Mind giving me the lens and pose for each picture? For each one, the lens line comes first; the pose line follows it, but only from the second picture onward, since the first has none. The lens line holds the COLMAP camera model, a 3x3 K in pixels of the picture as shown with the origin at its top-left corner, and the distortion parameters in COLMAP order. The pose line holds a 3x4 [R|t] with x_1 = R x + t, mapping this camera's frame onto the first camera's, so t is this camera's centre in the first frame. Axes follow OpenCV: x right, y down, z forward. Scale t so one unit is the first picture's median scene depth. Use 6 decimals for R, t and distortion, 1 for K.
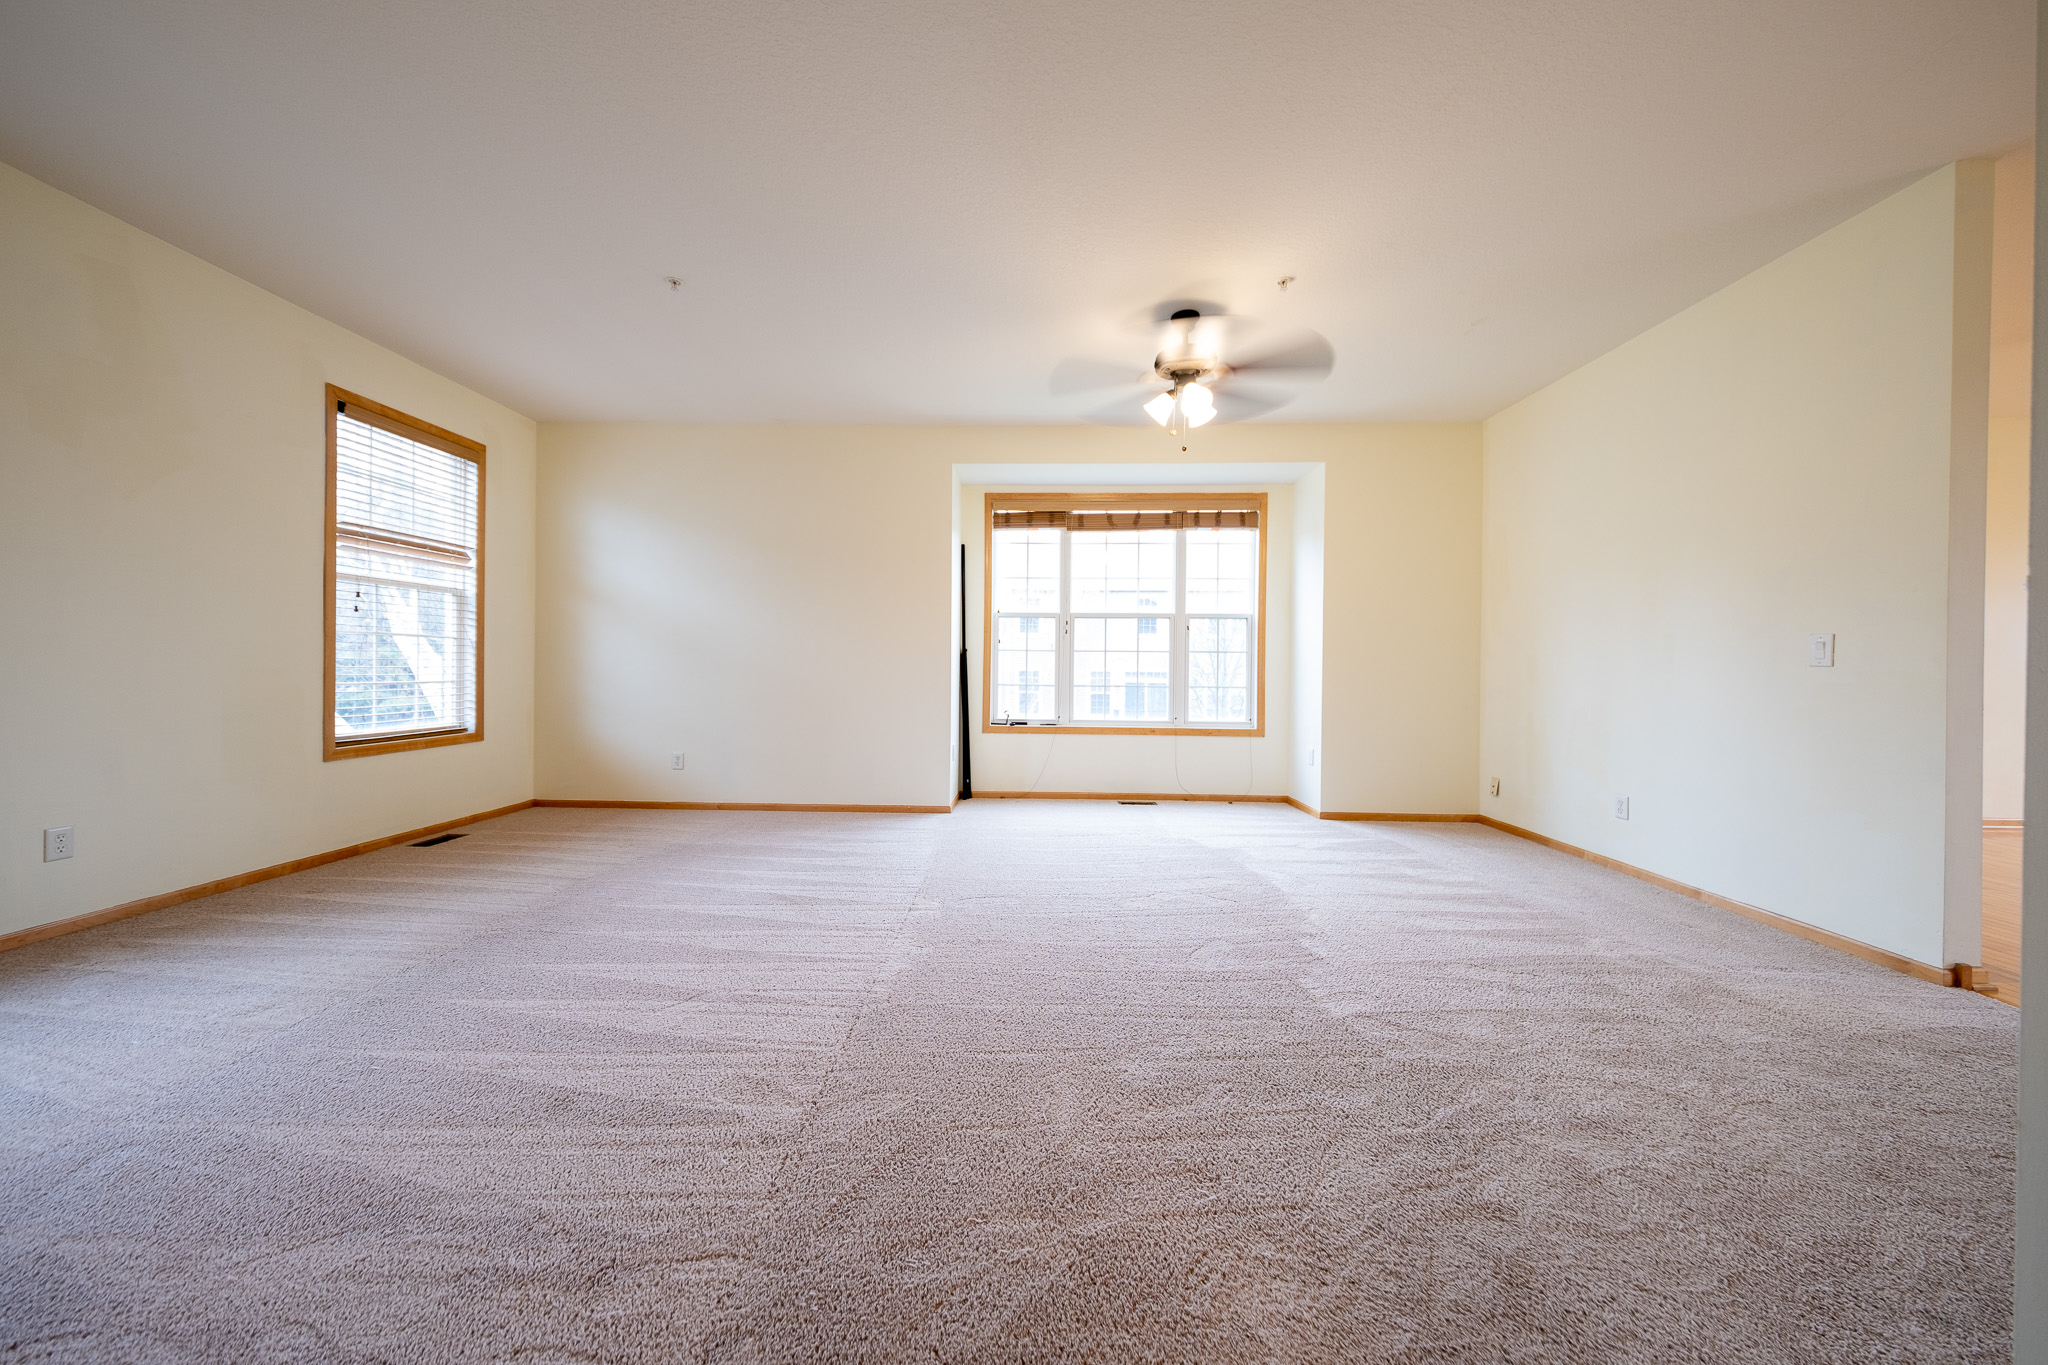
lens RADIAL K [[686.1, 0, 1022.6], [0, 686.1, 672.3], [0, 0, 1]] dist [0.000244, -0.000133]
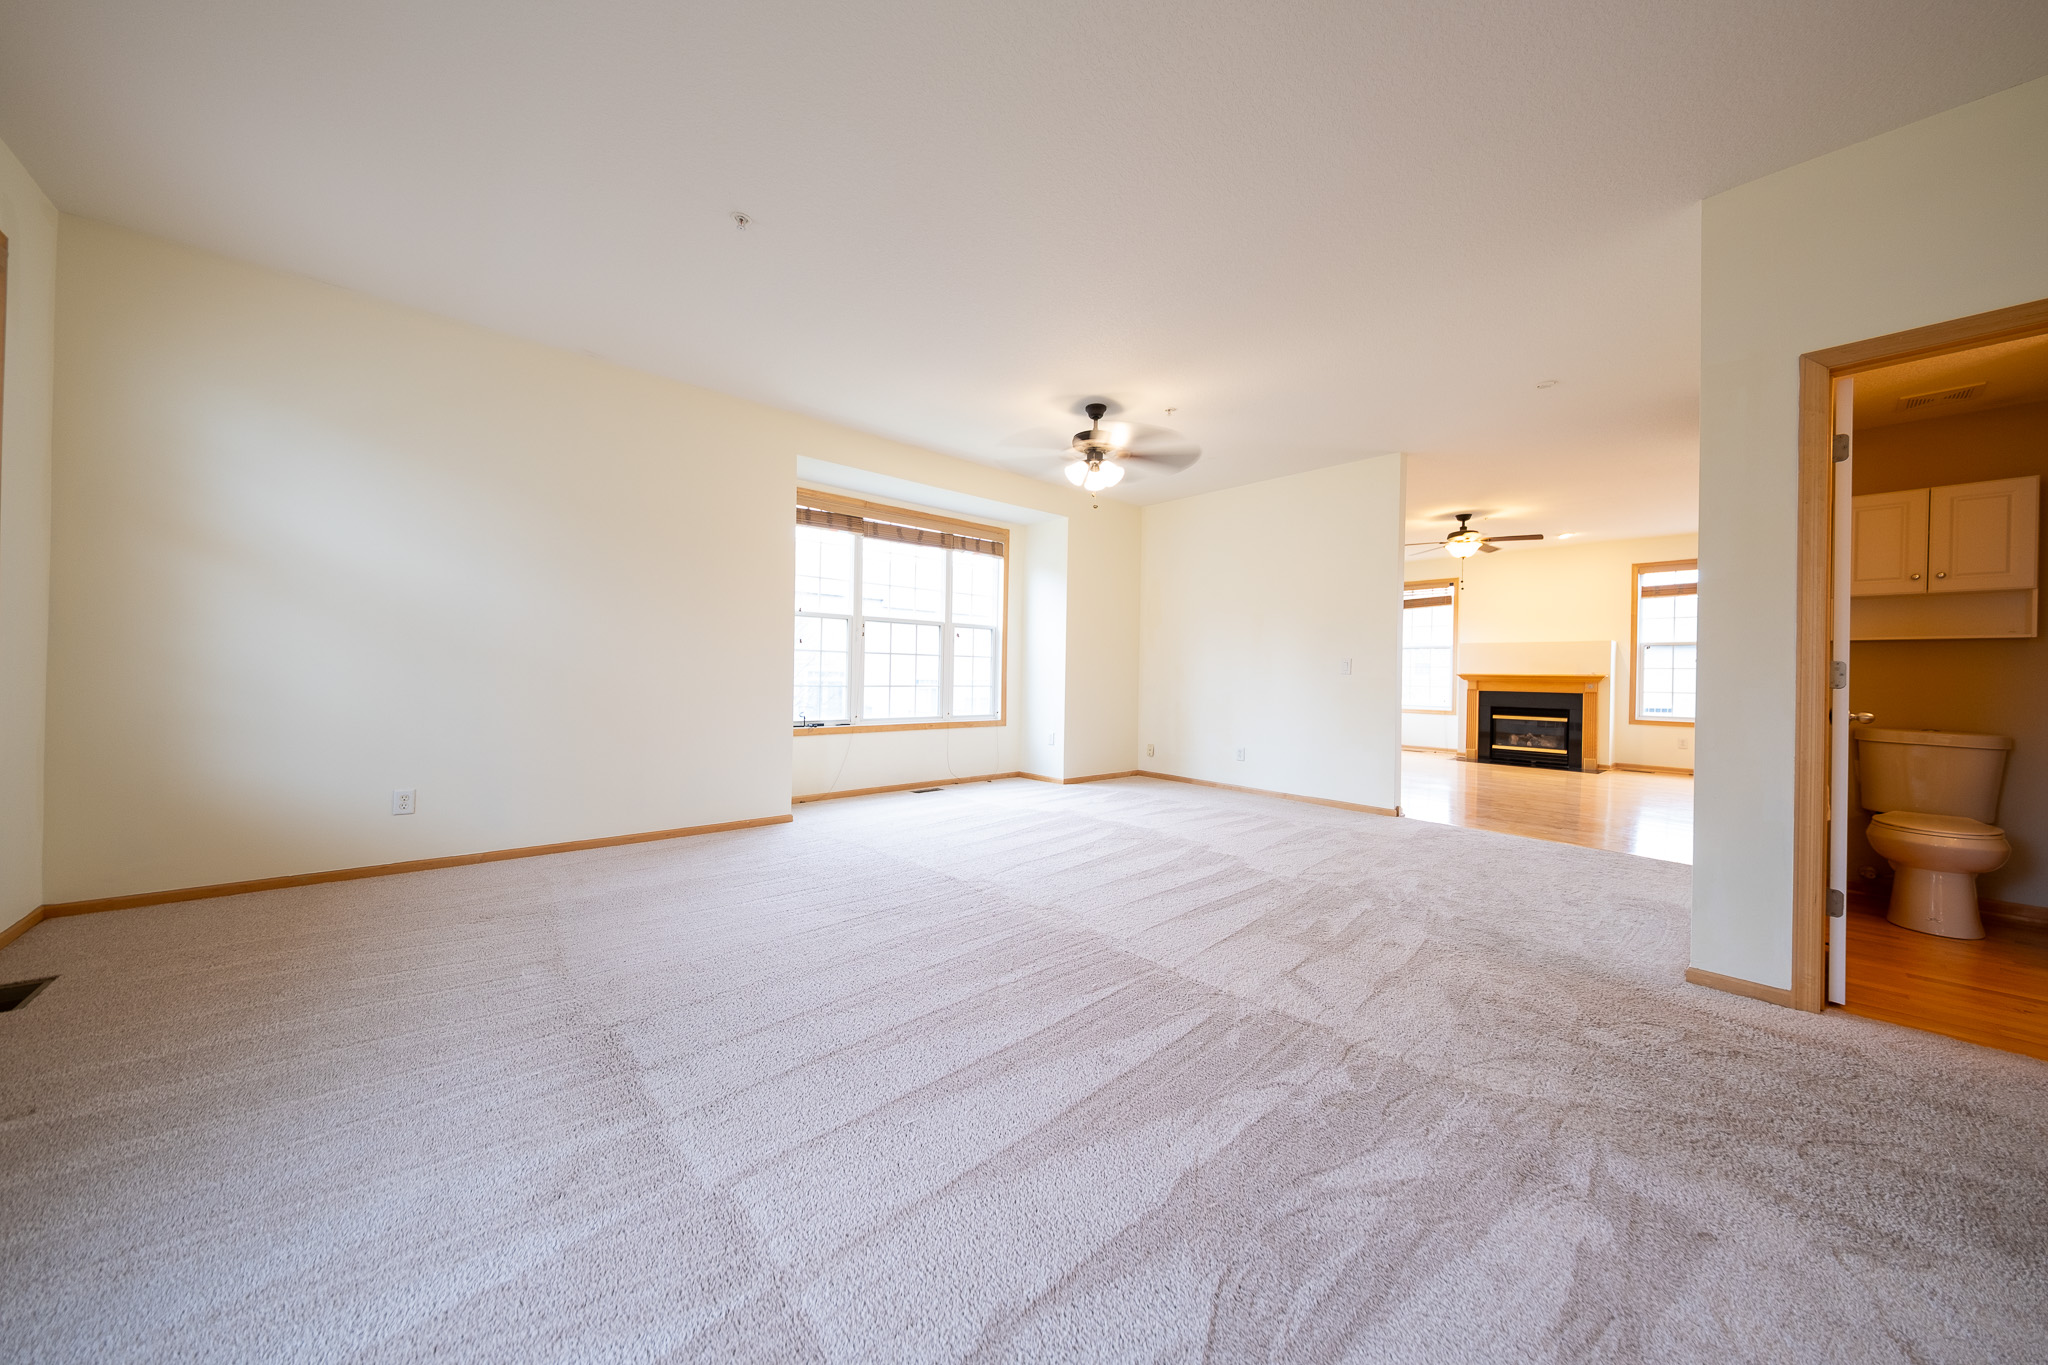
lens RADIAL K [[686.1, 0, 1022.6], [0, 686.1, 672.3], [0, 0, 1]] dist [0.000244, -0.000133]
pose [[0.724313, 0.004782, 0.689455, -0.476961], [-0.009879, 0.999945, 0.003443, -0.007158], [-0.689401, -0.009305, 0.724320, 0.080966]]
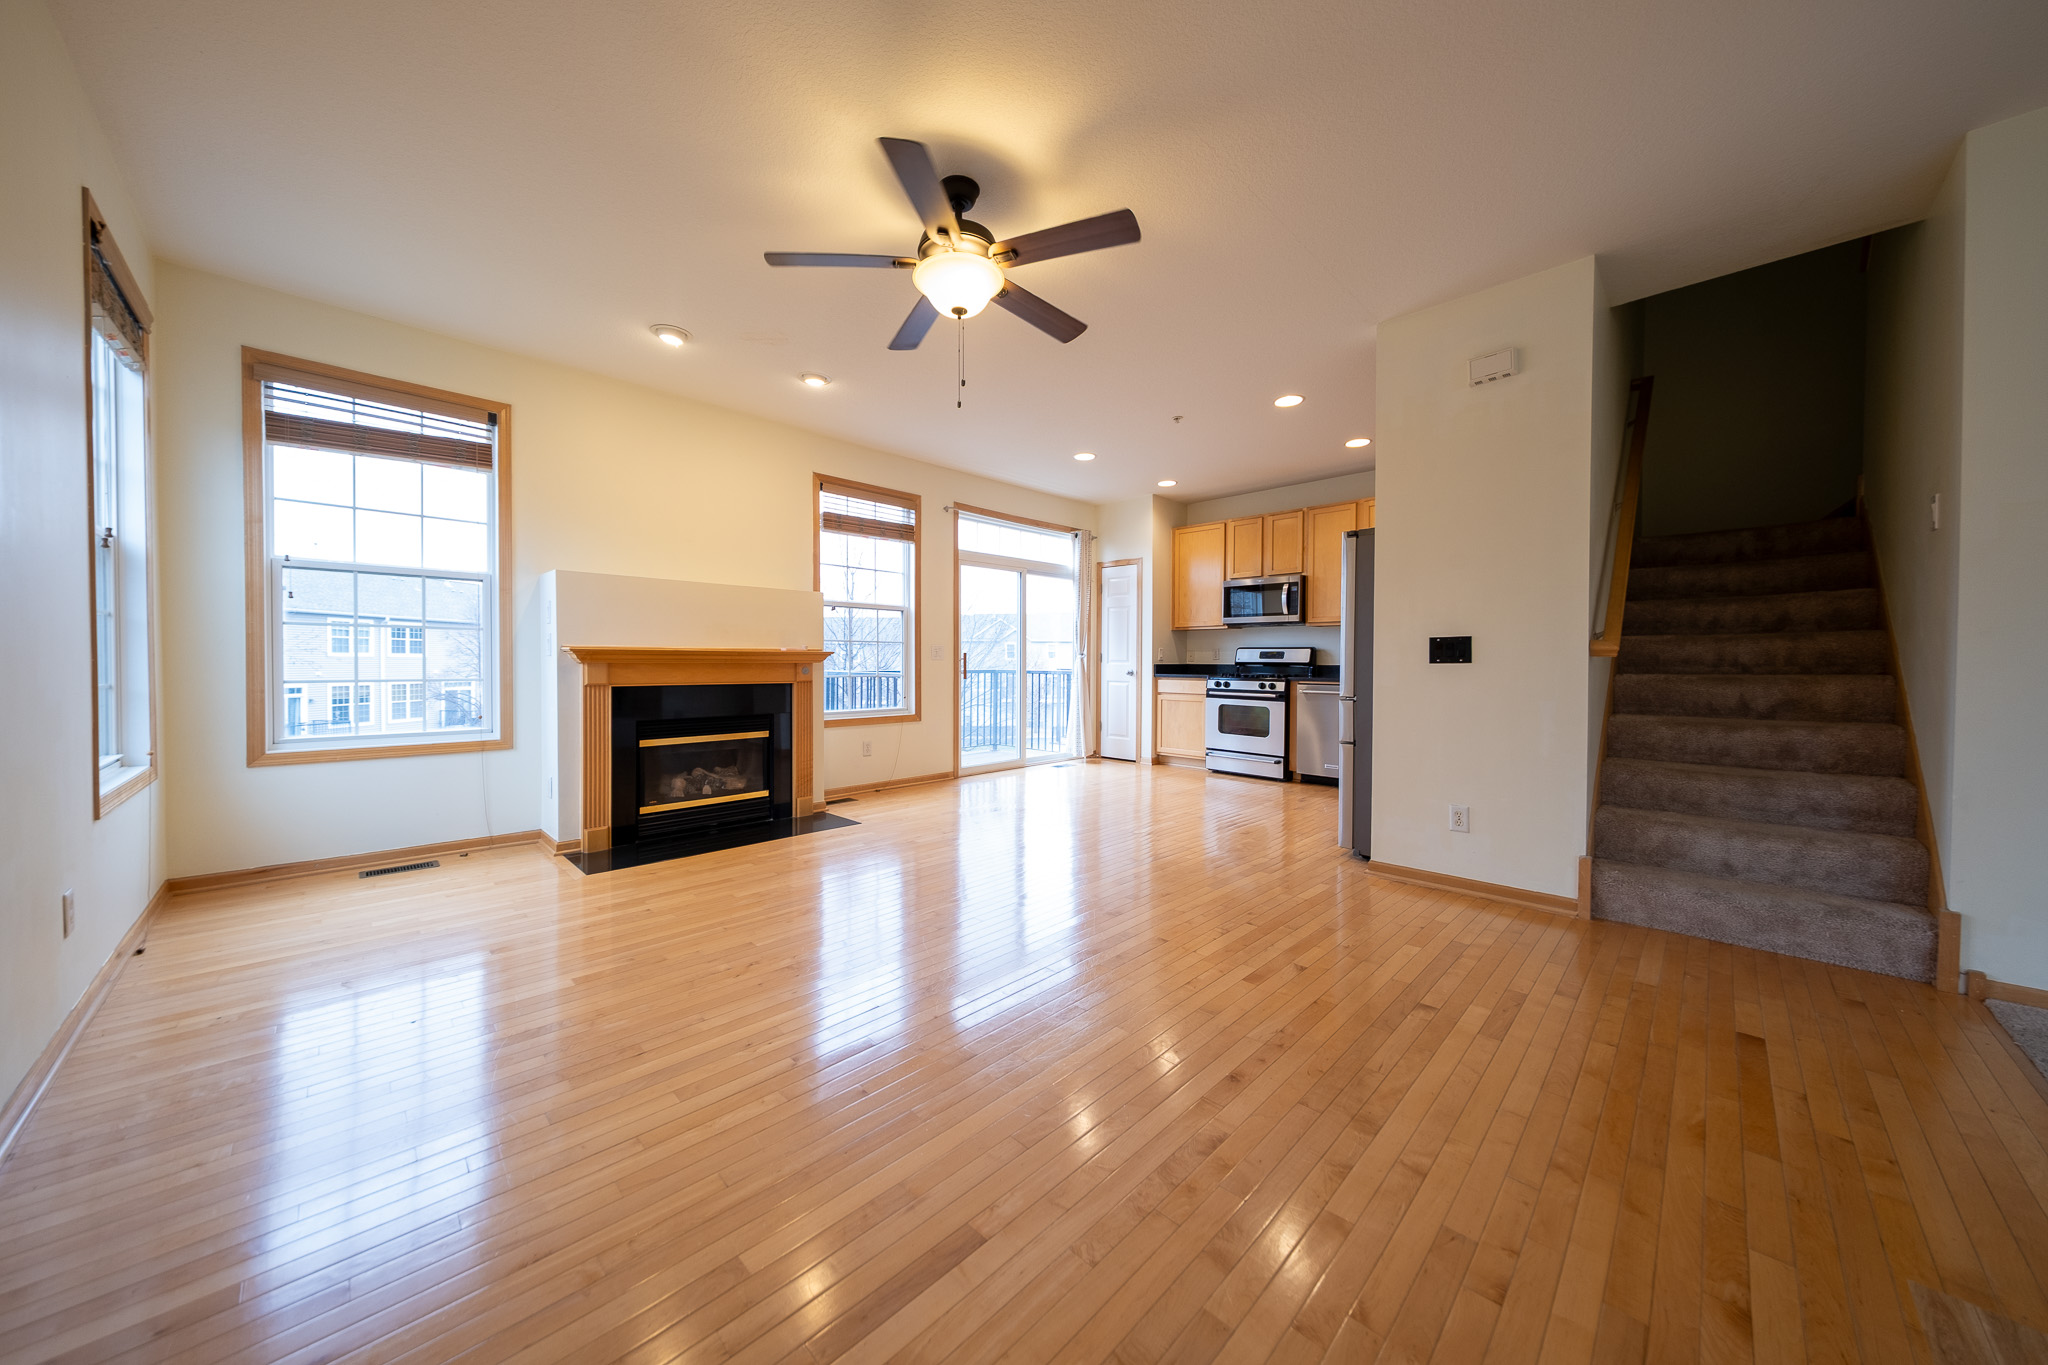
lens RADIAL K [[686.1, 0, 1022.6], [0, 686.1, 672.3], [0, 0, 1]] dist [0.000244, -0.000133]
pose [[-0.741177, -0.016750, 0.671101, 0.725787], [-0.004458, 0.999789, 0.020031, 0.001517], [-0.671295, 0.011855, -0.741096, 0.779637]]
